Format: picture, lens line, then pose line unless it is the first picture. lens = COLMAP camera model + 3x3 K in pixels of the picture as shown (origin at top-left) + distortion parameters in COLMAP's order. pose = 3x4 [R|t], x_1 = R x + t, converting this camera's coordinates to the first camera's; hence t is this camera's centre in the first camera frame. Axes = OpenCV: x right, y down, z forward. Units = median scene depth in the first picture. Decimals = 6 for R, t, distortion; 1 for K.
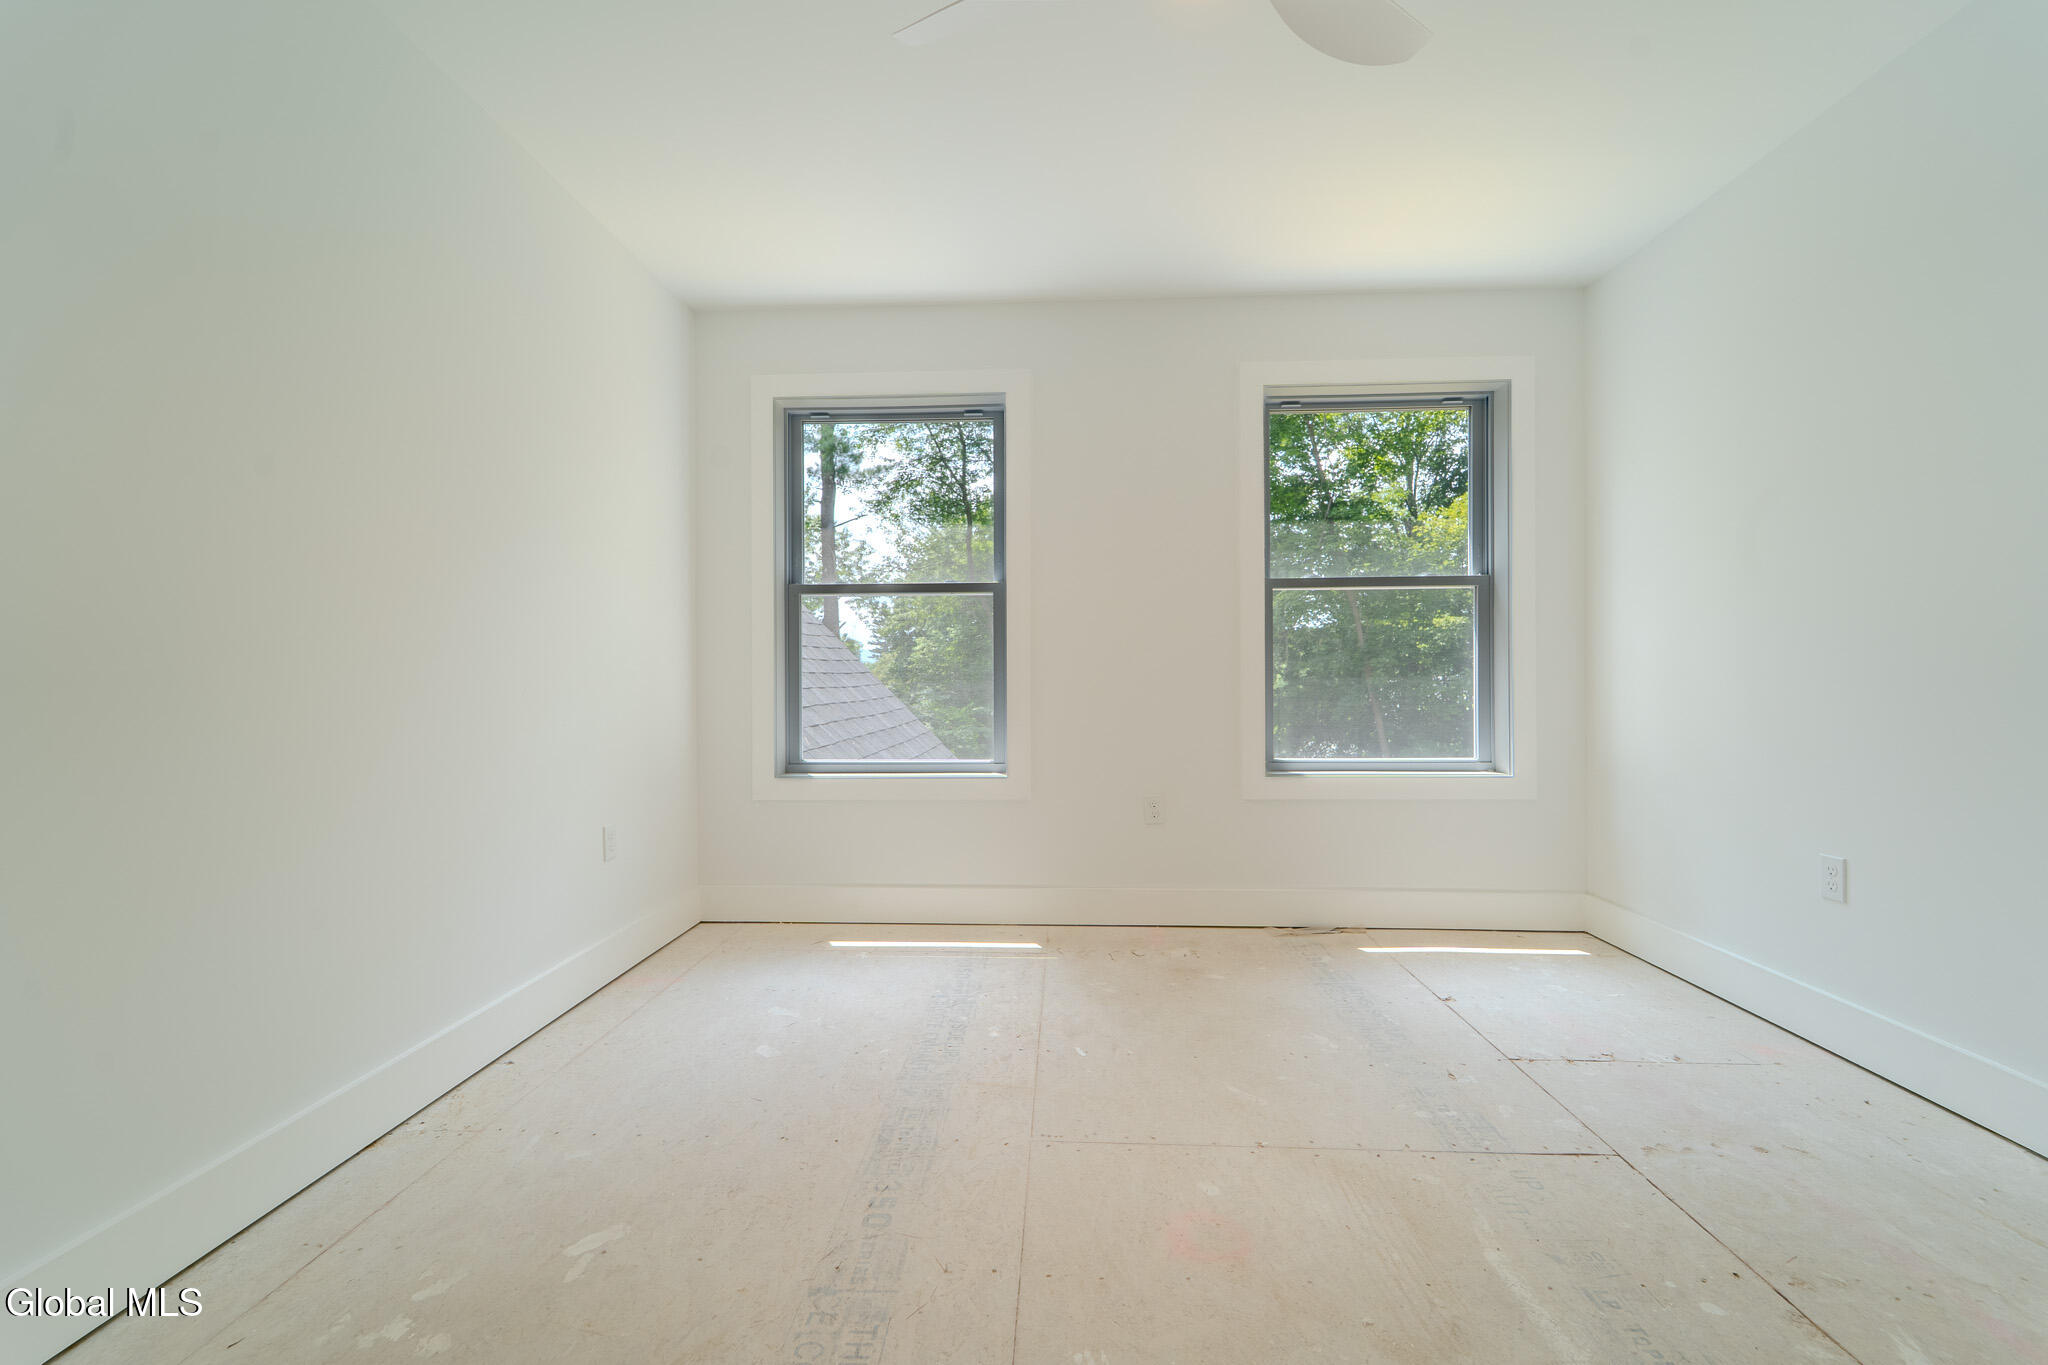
lens RADIAL K [[831.5, 0, 1024.2], [0, 831.5, 673.3], [0, 0, 1]] dist [0.005671, -0.003369]
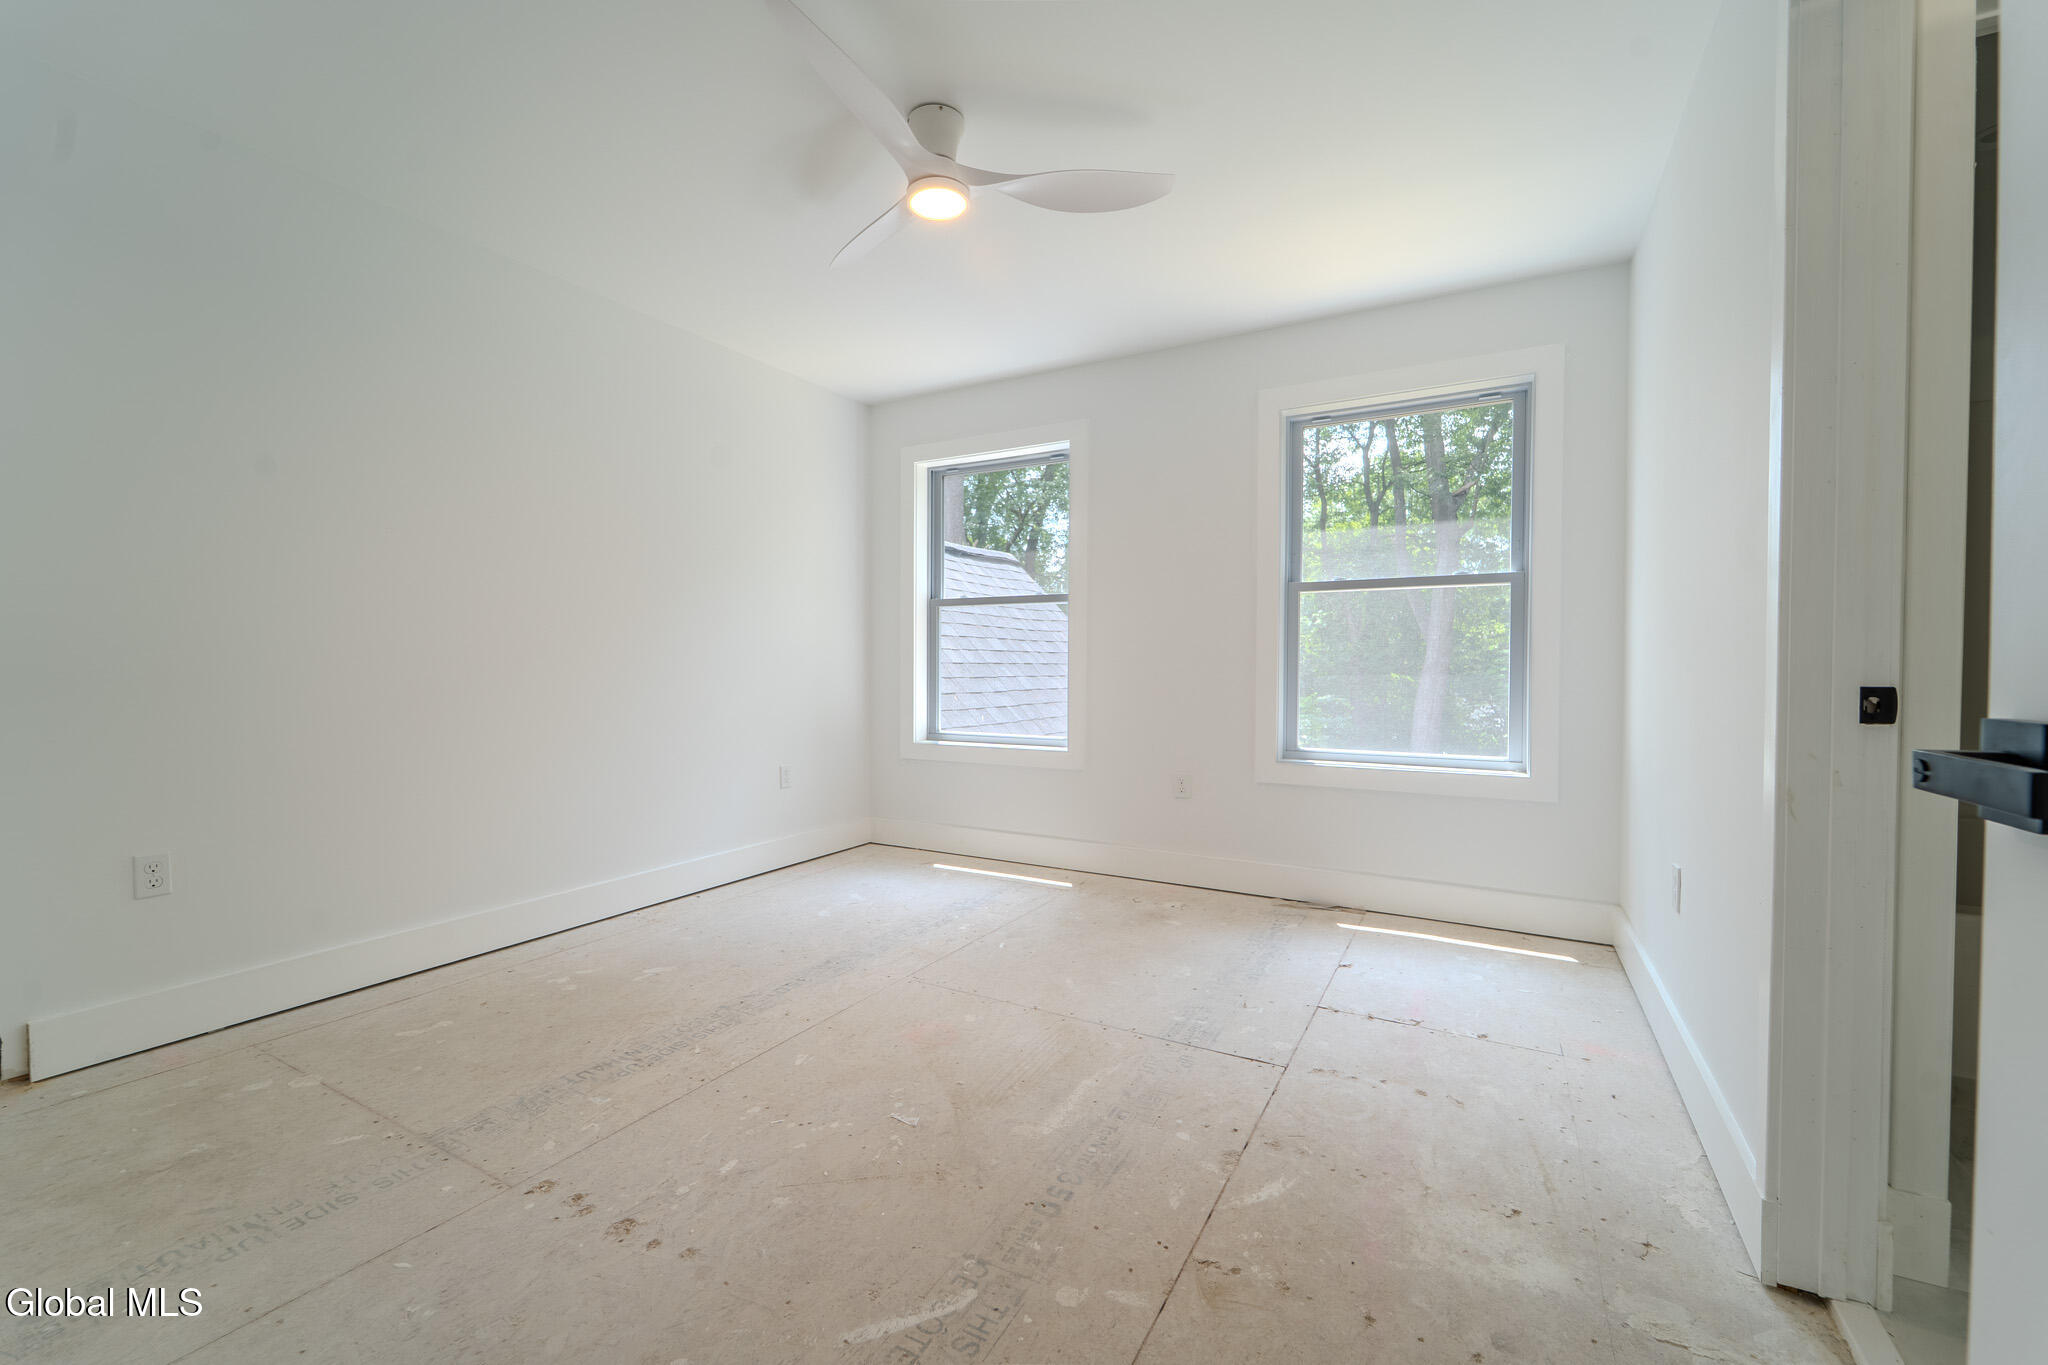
lens RADIAL K [[831.5, 0, 1026.1], [0, 831.5, 669.6], [0, 0, 1]] dist [0.005671, -0.003369]
pose [[0.895688, 0.009966, -0.444571, 0.563064], [-0.004885, 0.999909, 0.012572, -0.014979], [0.444656, -0.009089, 0.895655, -0.166507]]
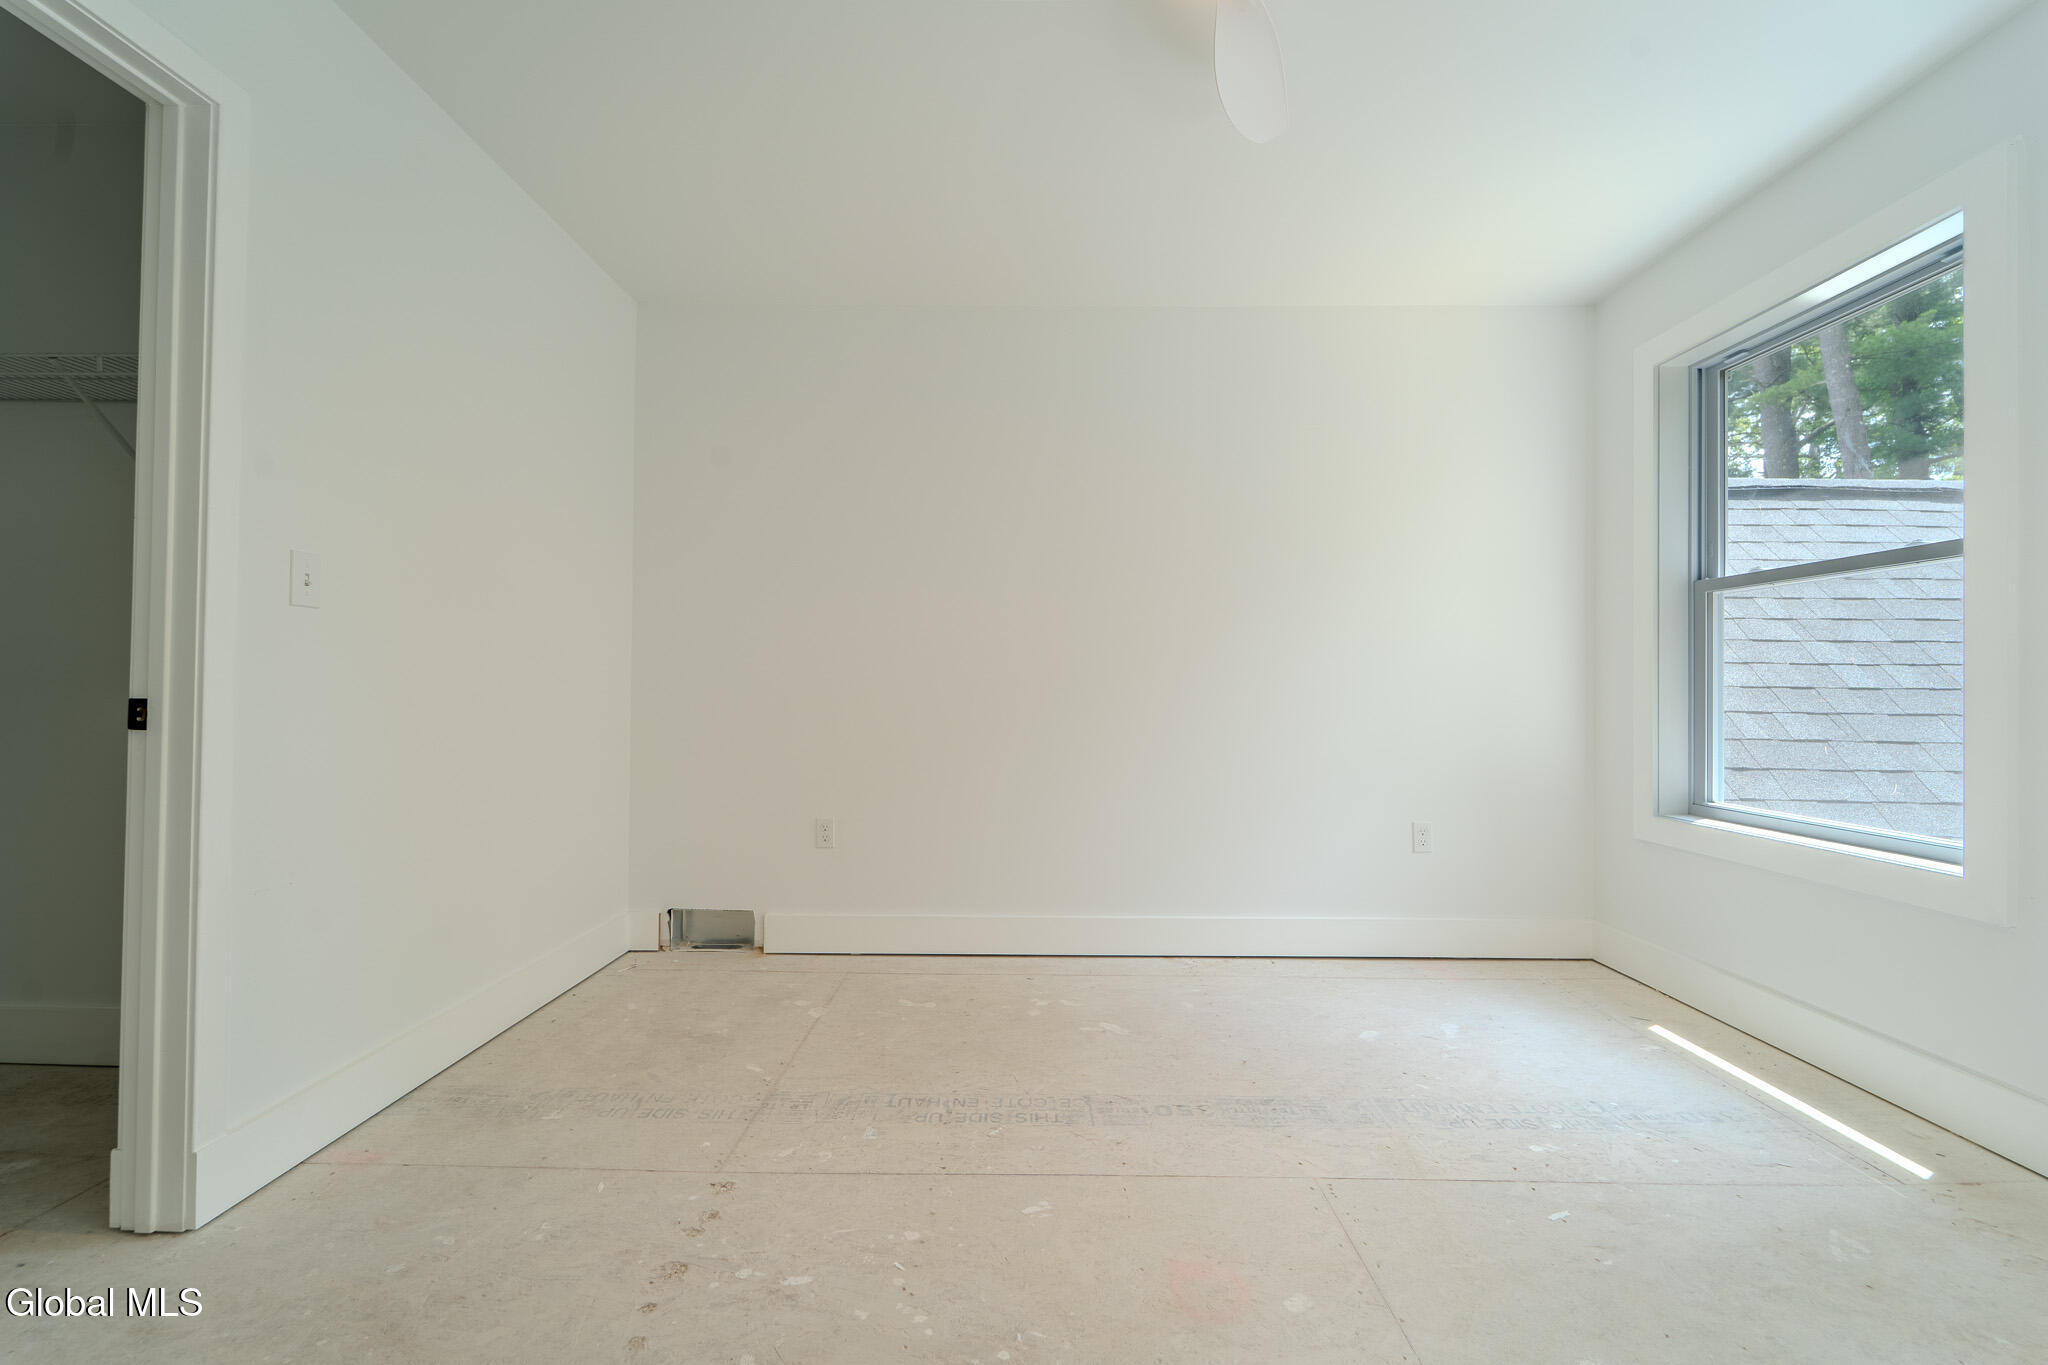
lens RADIAL K [[831.5, 0, 1026.6], [0, 831.5, 676.3], [0, 0, 1]] dist [0.005671, -0.003369]
pose [[0.040681, -0.012536, -0.999094, 0.619108], [-0.001155, 0.999920, -0.012594, -0.005012], [0.999171, 0.001666, 0.040664, 0.400016]]
